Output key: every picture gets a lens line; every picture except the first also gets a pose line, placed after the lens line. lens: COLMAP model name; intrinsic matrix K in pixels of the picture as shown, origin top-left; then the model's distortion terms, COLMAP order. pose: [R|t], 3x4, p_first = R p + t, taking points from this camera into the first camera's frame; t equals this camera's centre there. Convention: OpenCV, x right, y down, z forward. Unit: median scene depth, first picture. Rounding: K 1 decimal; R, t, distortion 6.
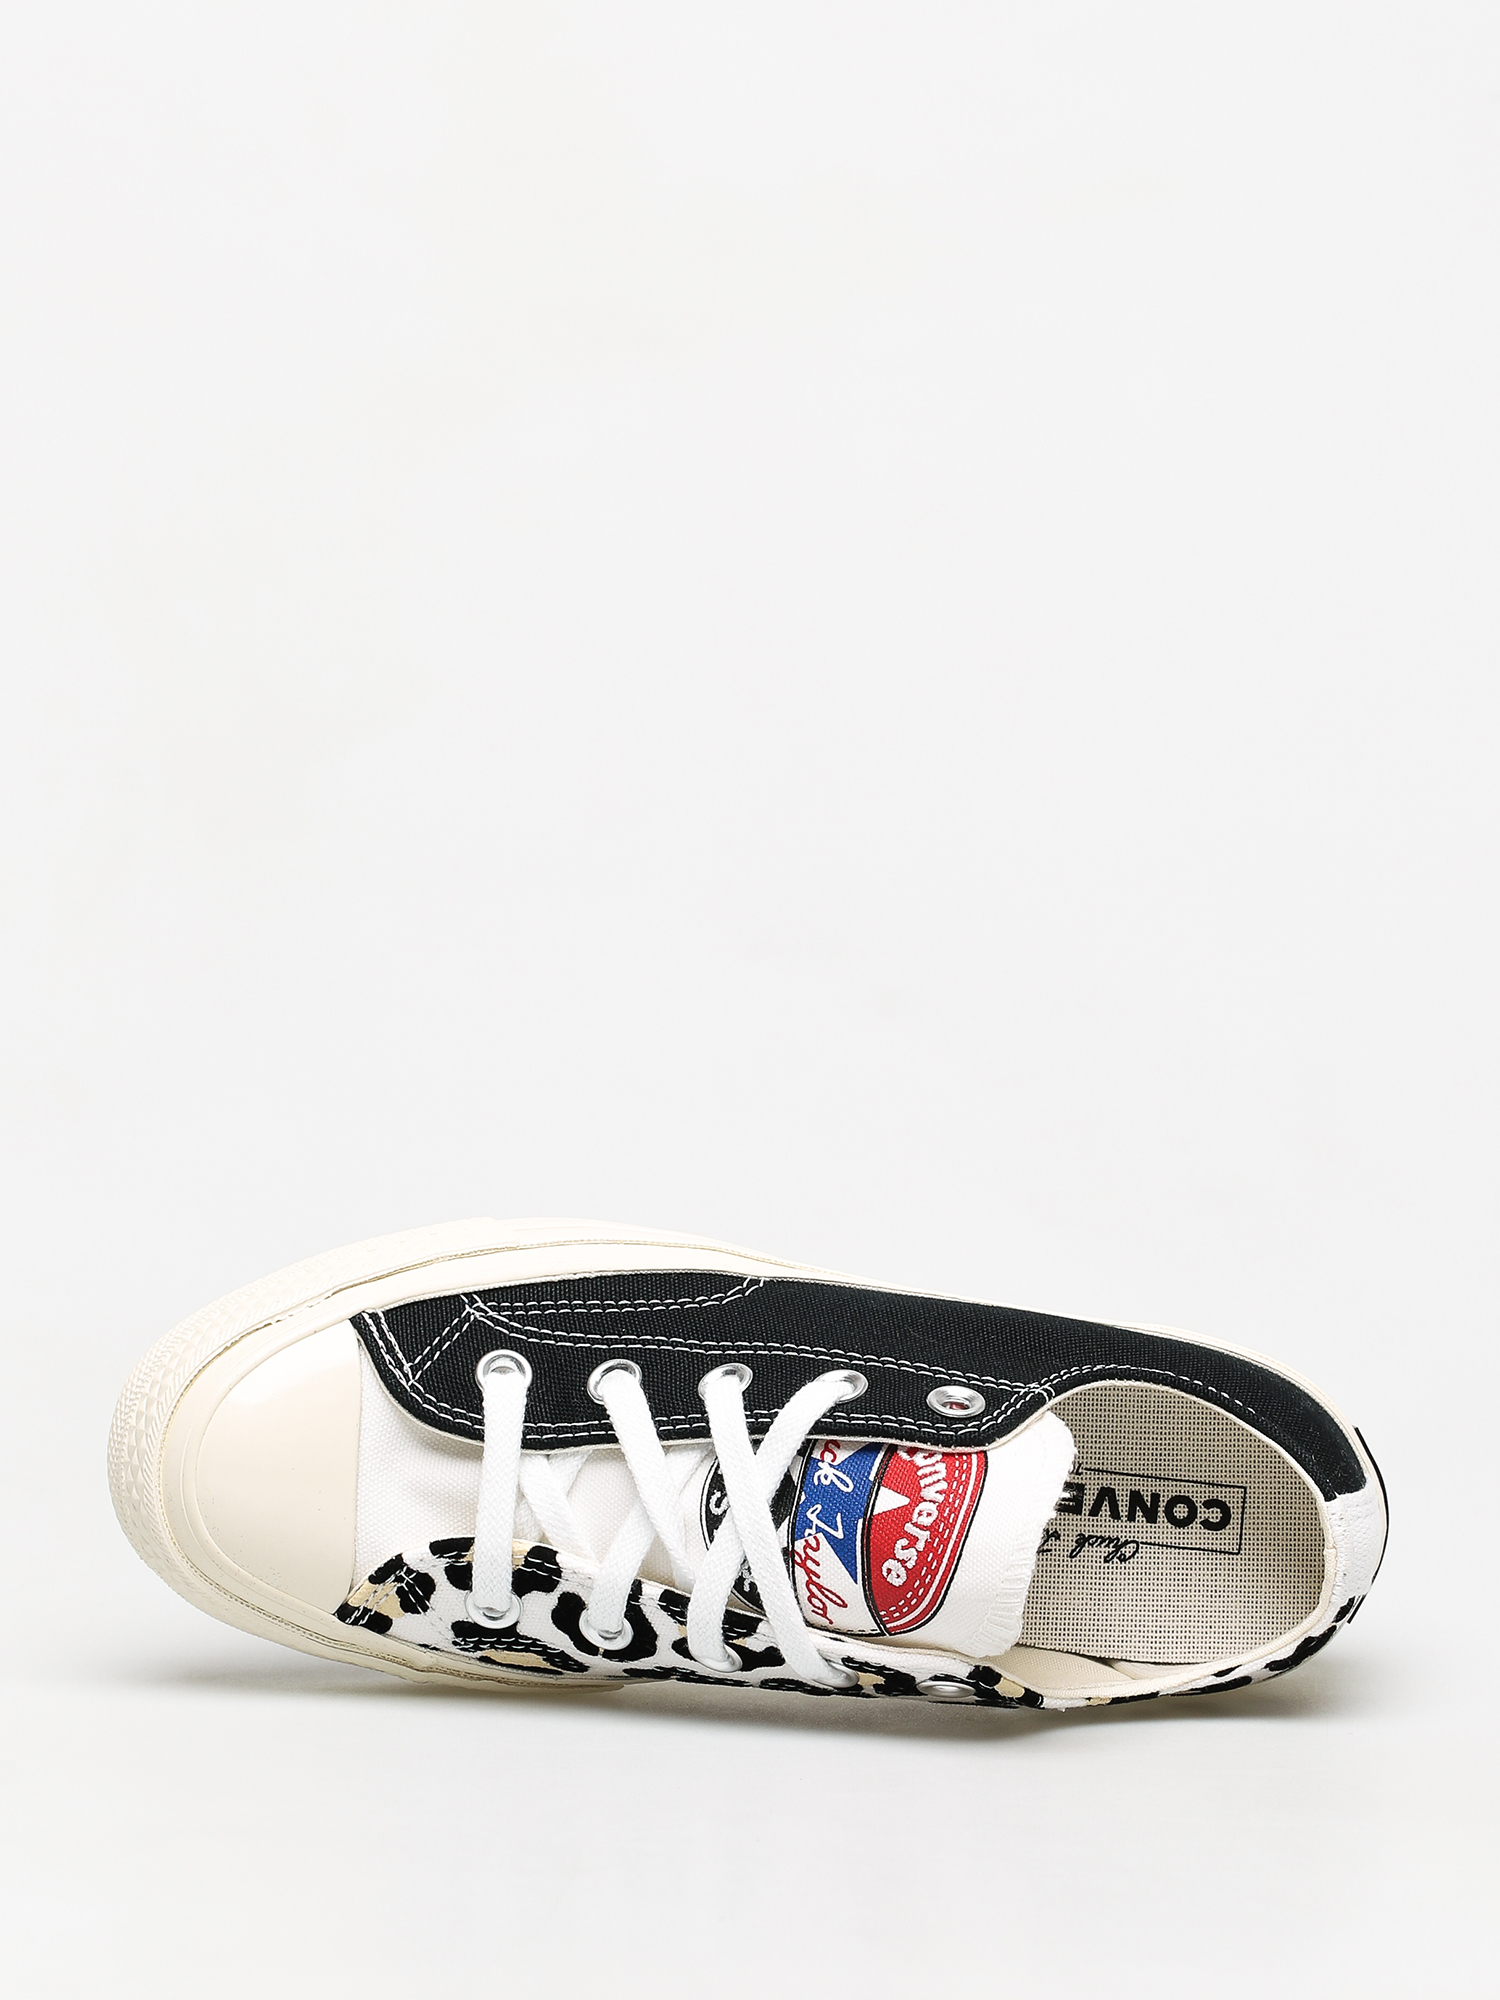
lens RADIAL K [[5624.1, 0, 750.0], [0, 5624.1, 1000.0], [0, 0, 1]] dist [-0.077417, -0.270993]
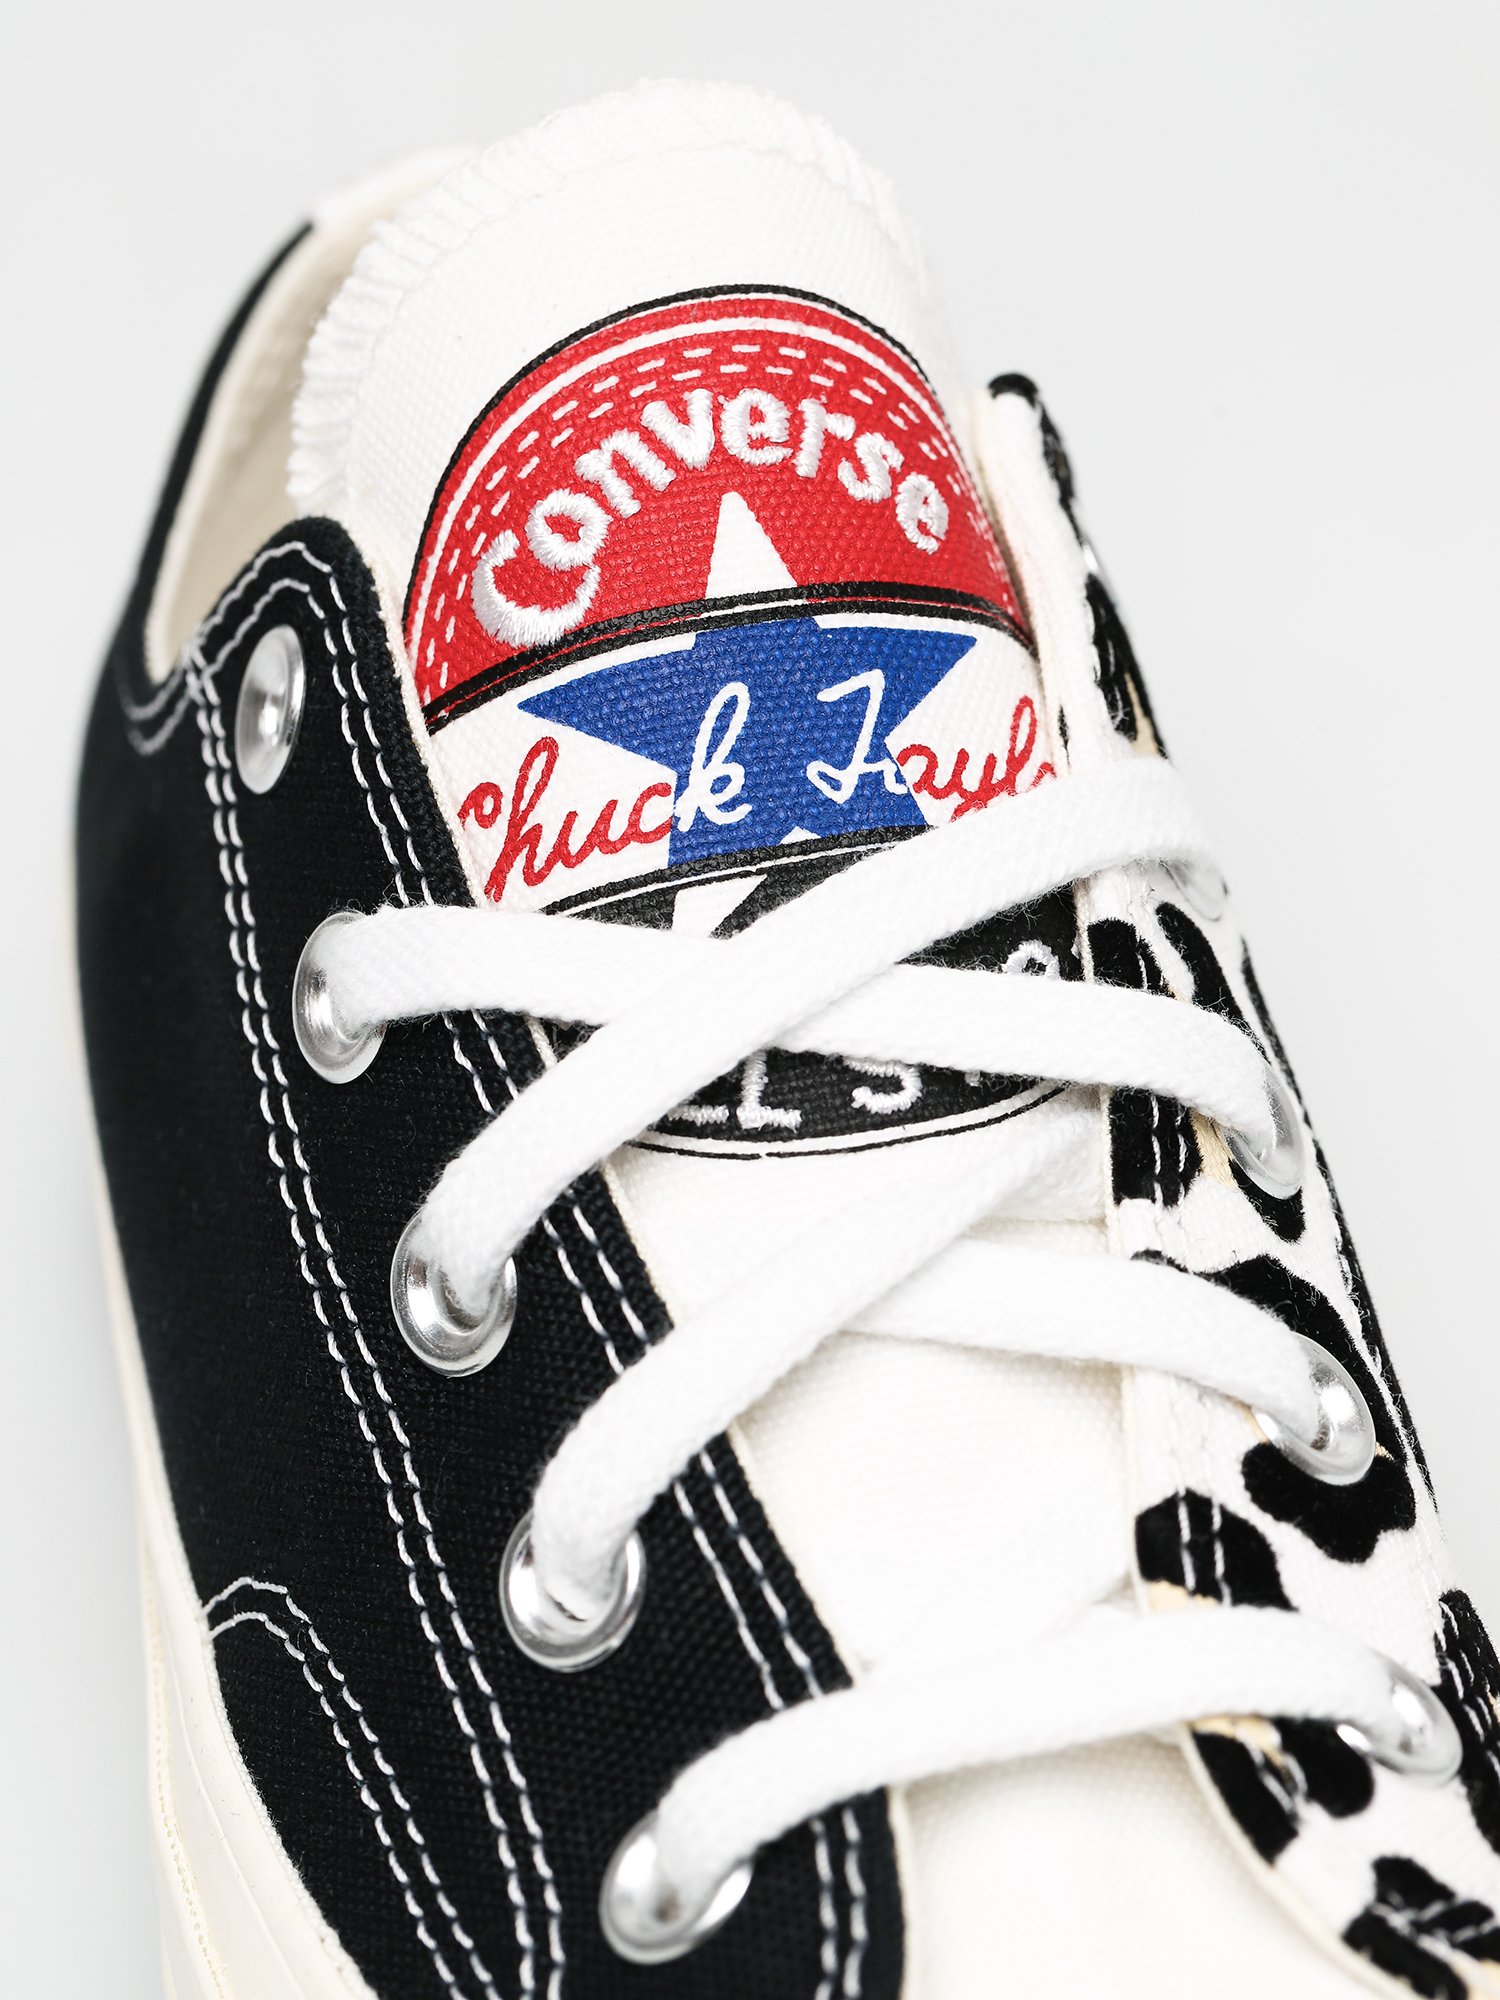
lens RADIAL K [[5662.7, 0, 750.0], [0, 5662.7, 1000.0], [0, 0, 1]] dist [0.068238, 0.396340]
pose [[-0.310665, -0.941497, -0.130653, 0.044885], [0.950088, -0.311716, -0.012855, 0.086350], [-0.028624, -0.128126, 0.991345, 0.658373]]
